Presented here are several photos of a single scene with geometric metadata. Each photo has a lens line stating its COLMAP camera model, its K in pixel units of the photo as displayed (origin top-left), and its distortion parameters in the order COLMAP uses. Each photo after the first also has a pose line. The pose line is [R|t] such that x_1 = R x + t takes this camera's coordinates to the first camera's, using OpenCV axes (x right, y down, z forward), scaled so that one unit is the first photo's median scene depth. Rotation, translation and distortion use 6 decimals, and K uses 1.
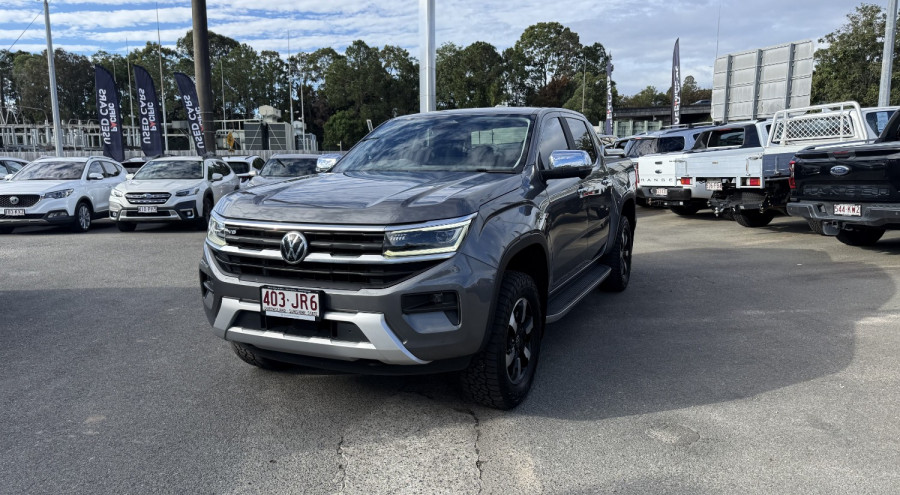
lens RADIAL K [[684.8, 0, 451.1], [0, 684.8, 254.5], [0, 0, 1]] dist [0.059792, -0.058745]
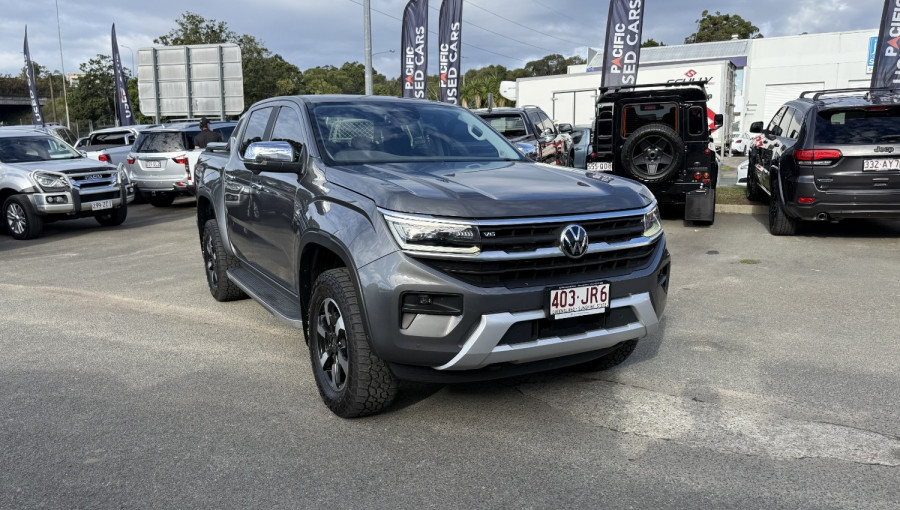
lens RADIAL K [[679.4, 0, 485.6], [0, 679.4, 260.2], [0, 0, 1]] dist [0.043762, -0.045072]
pose [[0.560454, -0.125672, 0.818595, -0.726413], [0.115911, 0.990594, 0.072719, -0.044745], [-0.820034, 0.054128, 0.569749, 0.394604]]
